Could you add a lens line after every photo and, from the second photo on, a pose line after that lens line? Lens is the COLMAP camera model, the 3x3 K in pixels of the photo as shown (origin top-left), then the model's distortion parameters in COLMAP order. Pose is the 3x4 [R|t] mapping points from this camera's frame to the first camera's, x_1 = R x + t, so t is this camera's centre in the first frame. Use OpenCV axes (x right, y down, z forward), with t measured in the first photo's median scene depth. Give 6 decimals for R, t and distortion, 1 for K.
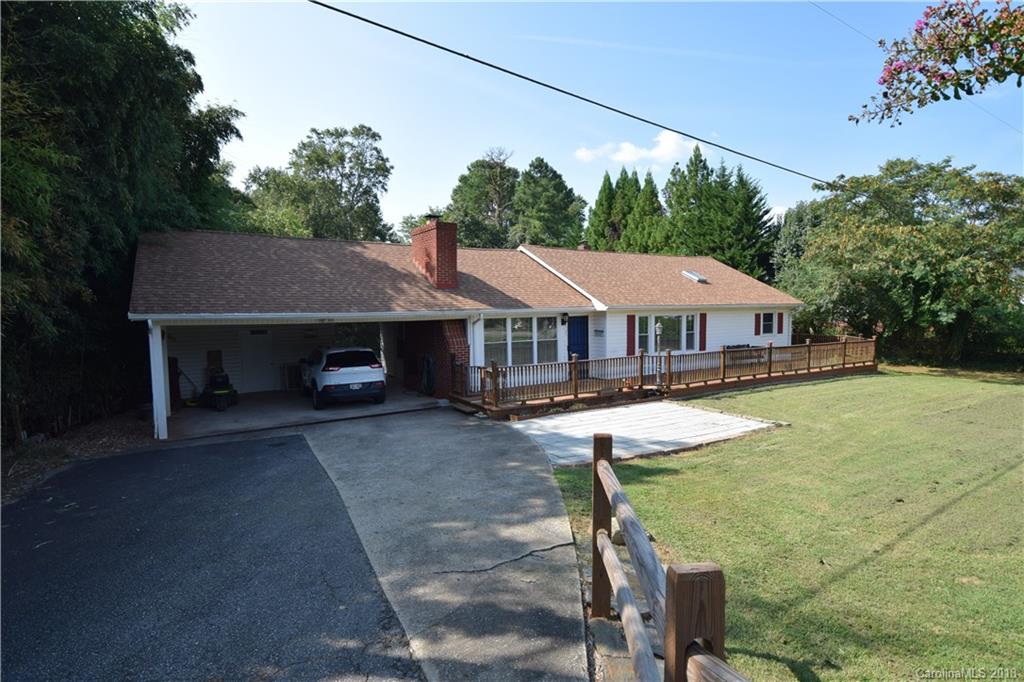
lens RADIAL K [[515.7, 0, 512.0], [0, 515.7, 341.0], [0, 0, 1]] dist [0.009581, -0.000334]
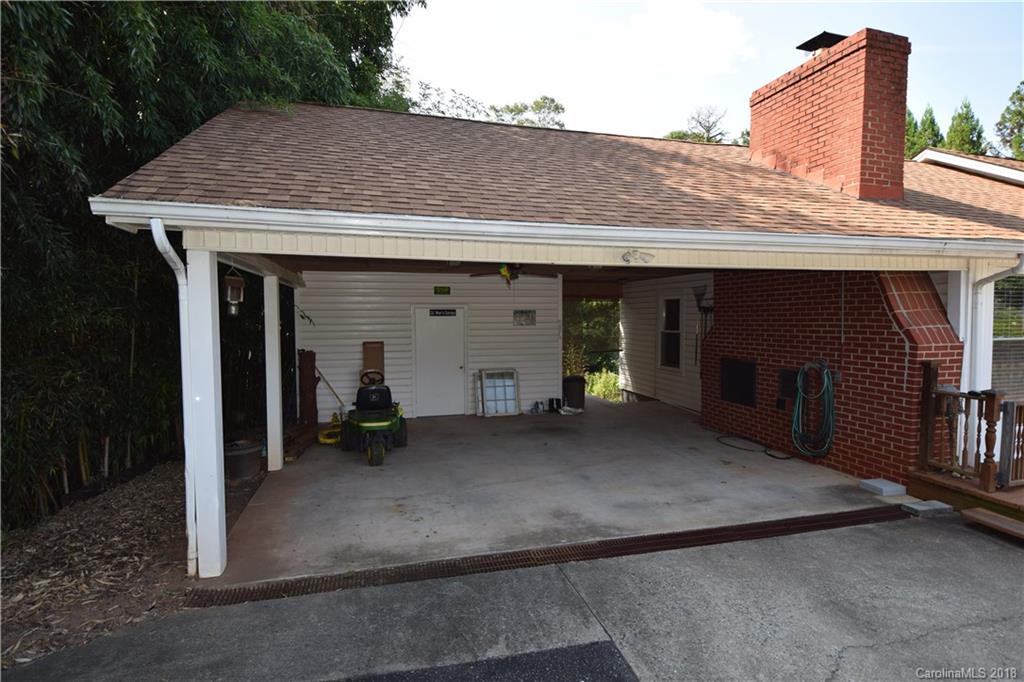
lens RADIAL K [[526.3, 0, 512.0], [0, 526.3, 341.0], [0, 0, 1]] dist [0.014553, -0.019305]
pose [[0.956202, 0.026350, -0.291519, -0.245363], [-0.029655, 0.999536, -0.006924, 0.016807], [0.291201, 0.015266, 0.956540, 0.463935]]
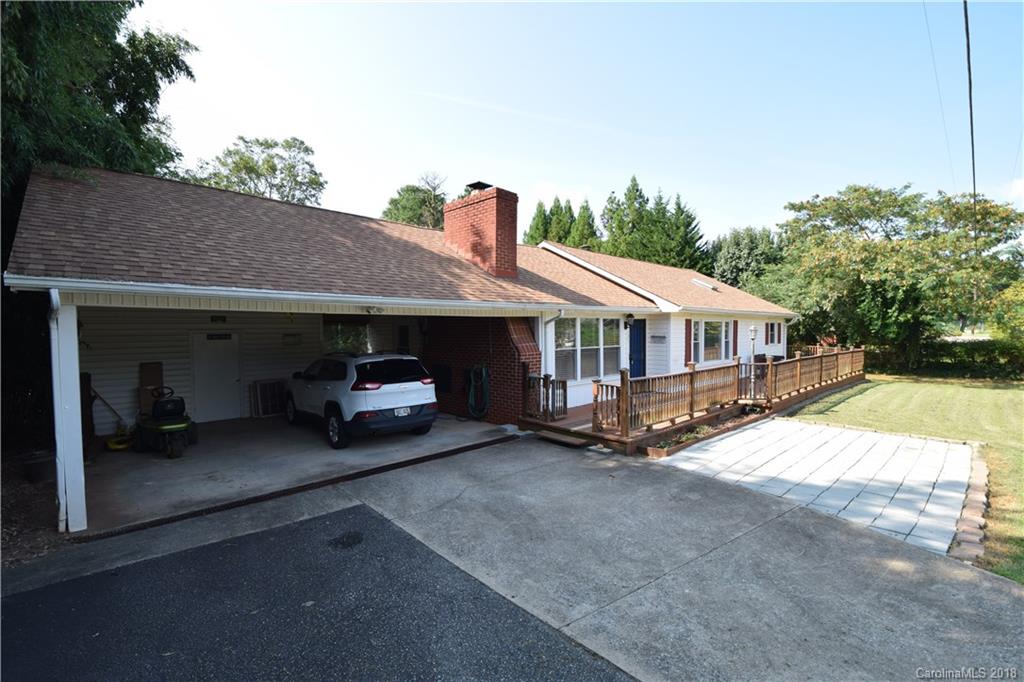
lens RADIAL K [[448.4, 0, 509.0], [0, 448.4, 344.8], [0, 0, 1]] dist [0.011820, -0.017056]
pose [[0.978513, 0.001178, 0.206183, -0.228213], [0.005063, 0.999545, -0.029735, 0.014924], [-0.206124, 0.030140, 0.978062, 0.313624]]
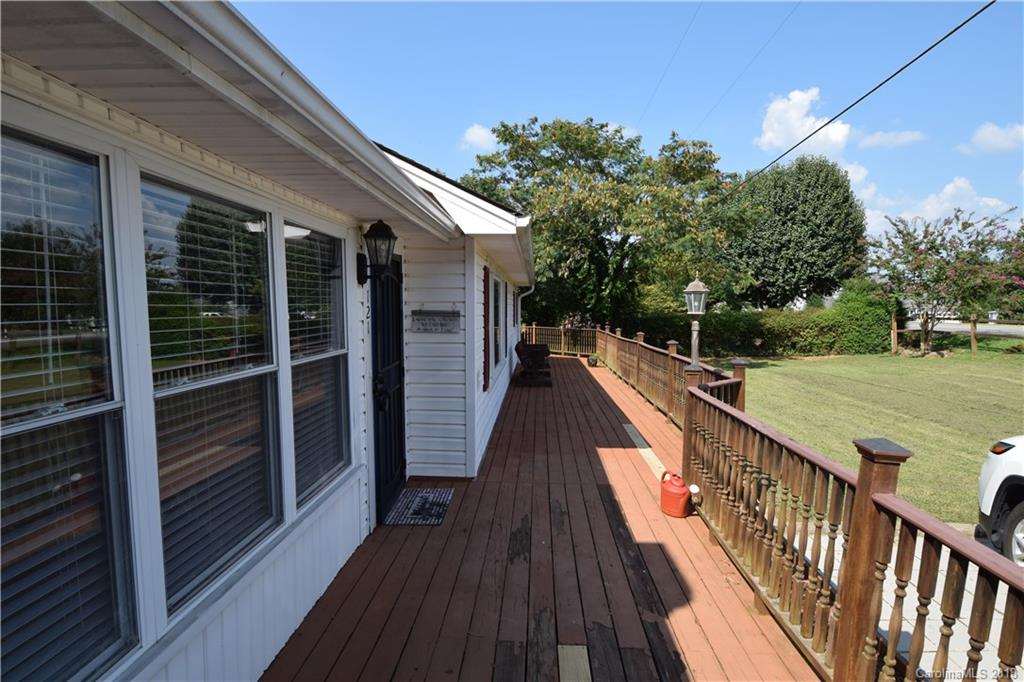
lens RADIAL K [[515.7, 0, 512.0], [0, 515.7, 341.0], [0, 0, 1]] dist [0.009581, -0.000334]
pose [[0.564756, -0.043136, 0.824130, -0.044348], [0.046055, 0.998724, 0.020714, -0.007808], [-0.823972, 0.026257, 0.566022, 0.793478]]
